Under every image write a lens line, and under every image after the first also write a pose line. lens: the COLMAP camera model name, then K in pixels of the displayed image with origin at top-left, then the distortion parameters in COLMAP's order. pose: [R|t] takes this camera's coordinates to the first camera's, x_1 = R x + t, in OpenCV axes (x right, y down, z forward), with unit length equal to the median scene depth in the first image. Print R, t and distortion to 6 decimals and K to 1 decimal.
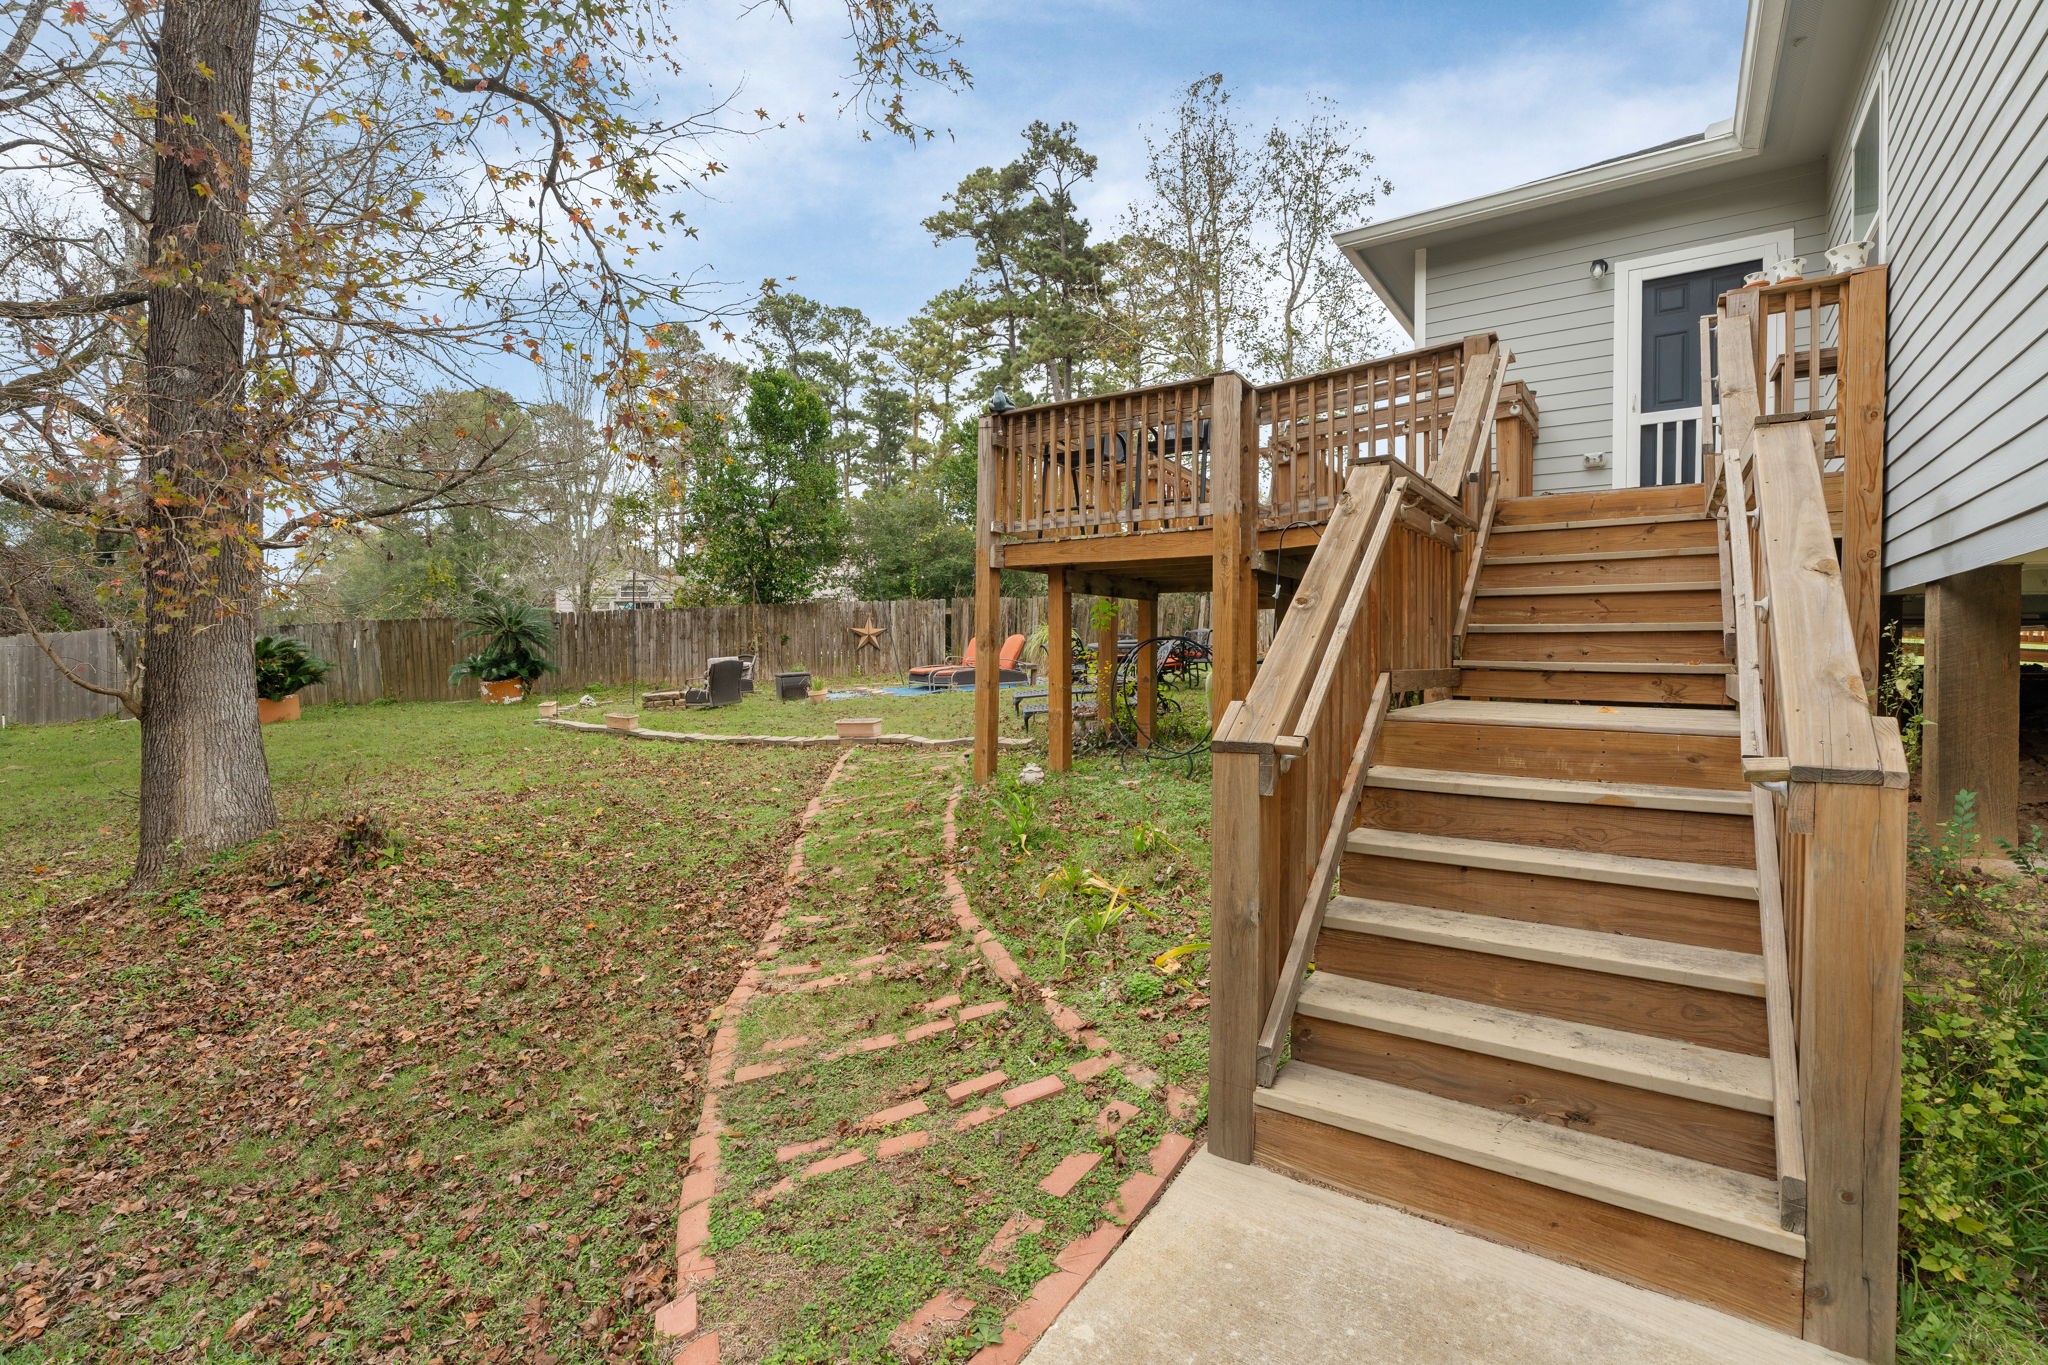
lens RADIAL K [[934.1, 0, 1024.0], [0, 934.1, 682.5], [0, 0, 1]] dist [0.000019, -0.000196]
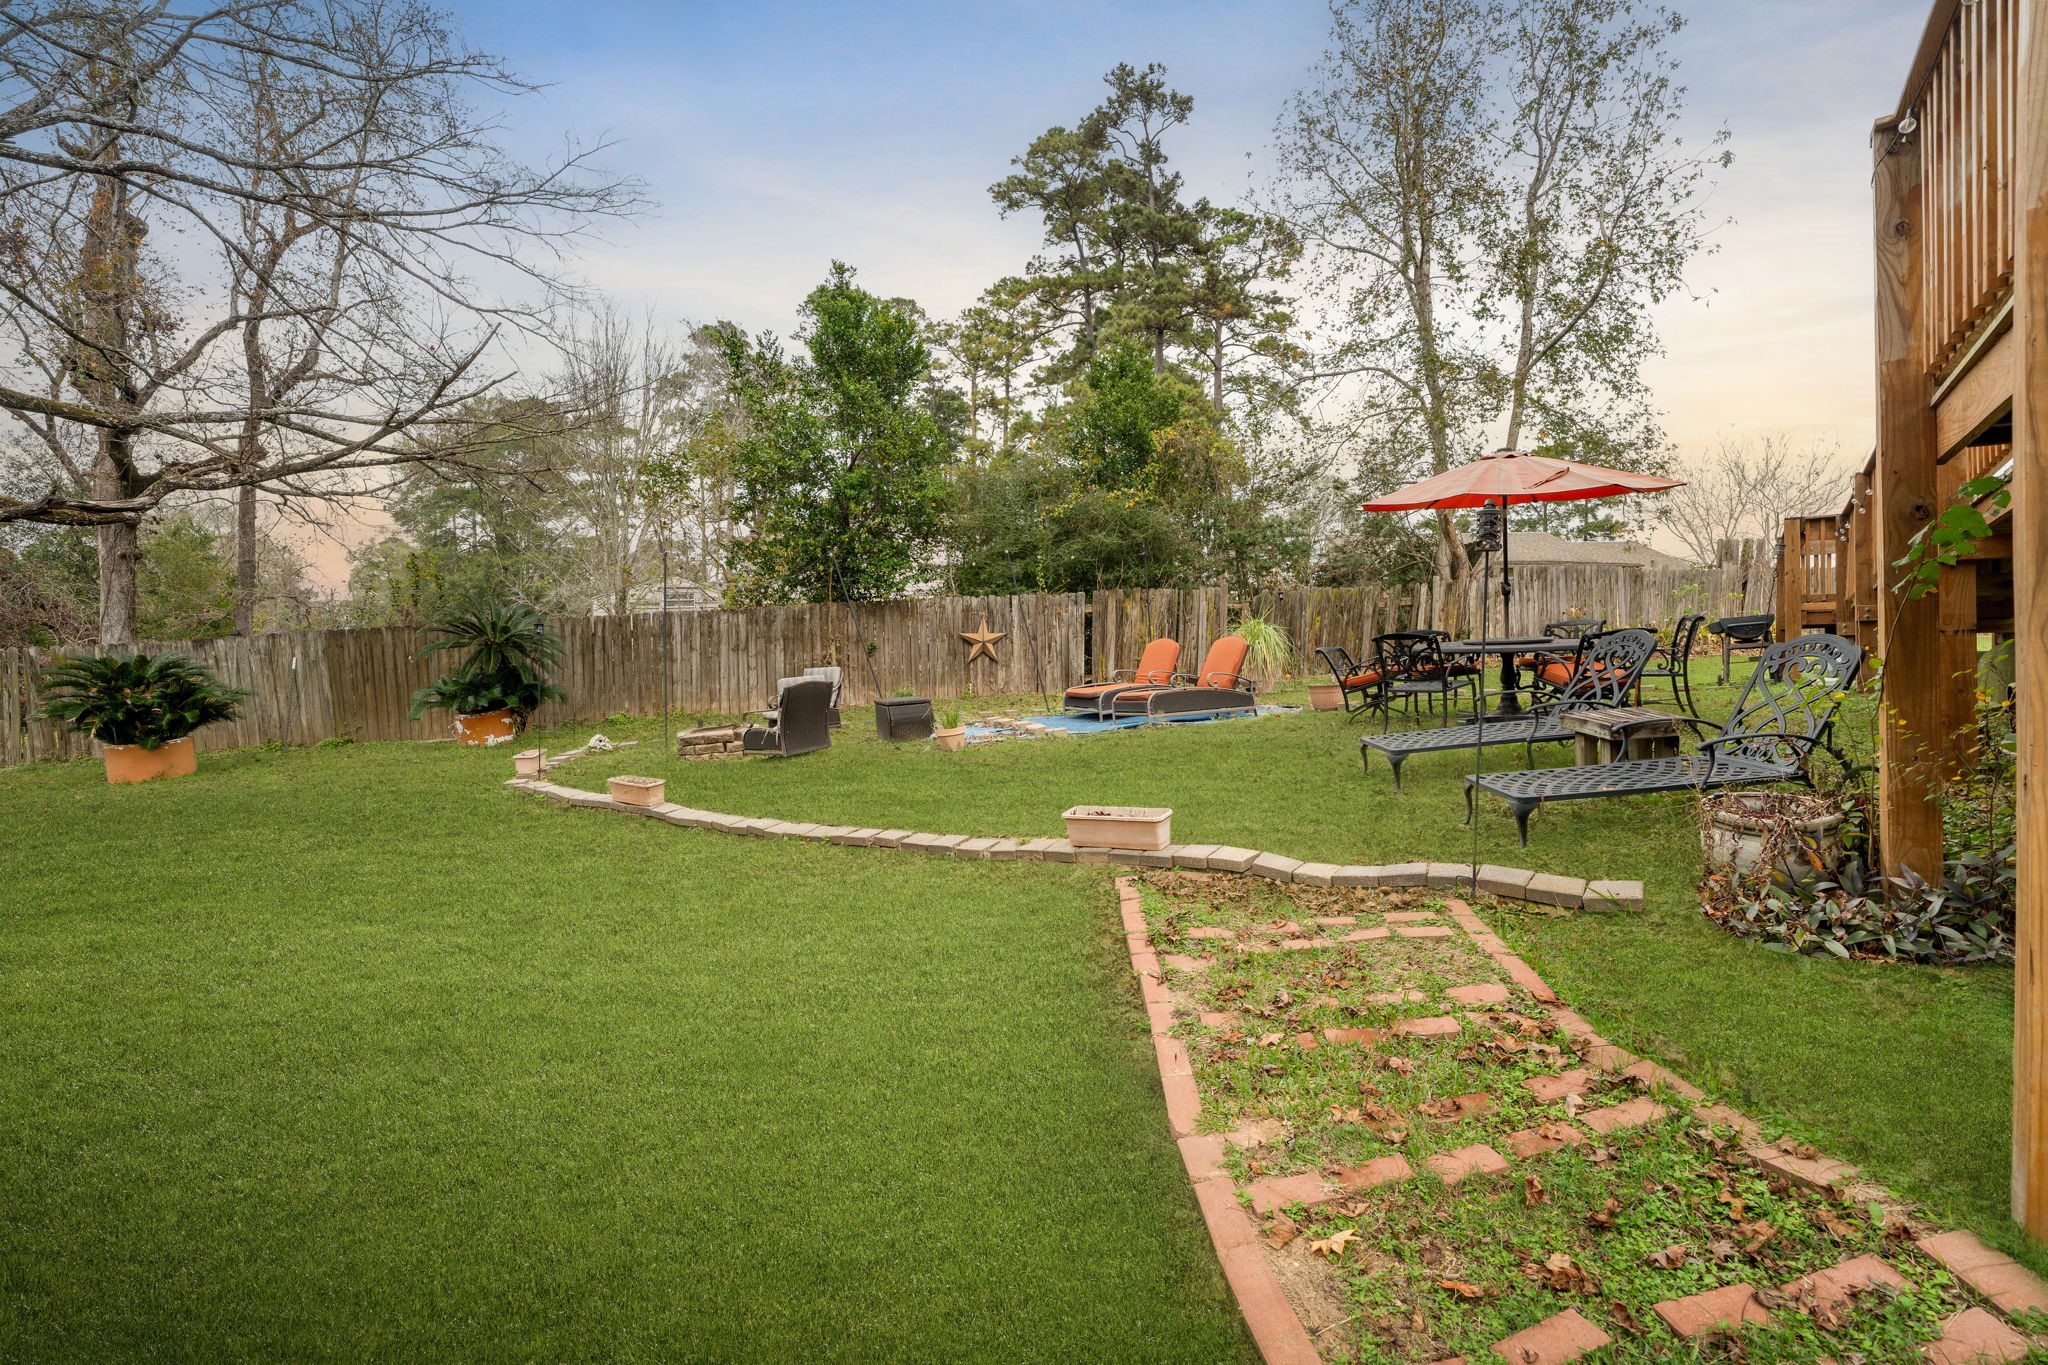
lens RADIAL K [[934.1, 0, 1024.0], [0, 934.1, 682.5], [0, 0, 1]] dist [0.000019, -0.000196]
pose [[0.998864, -0.012313, -0.046040, -0.090364], [0.011774, 0.999859, -0.011959, -0.008714], [0.046181, 0.011403, 0.998868, 0.237560]]
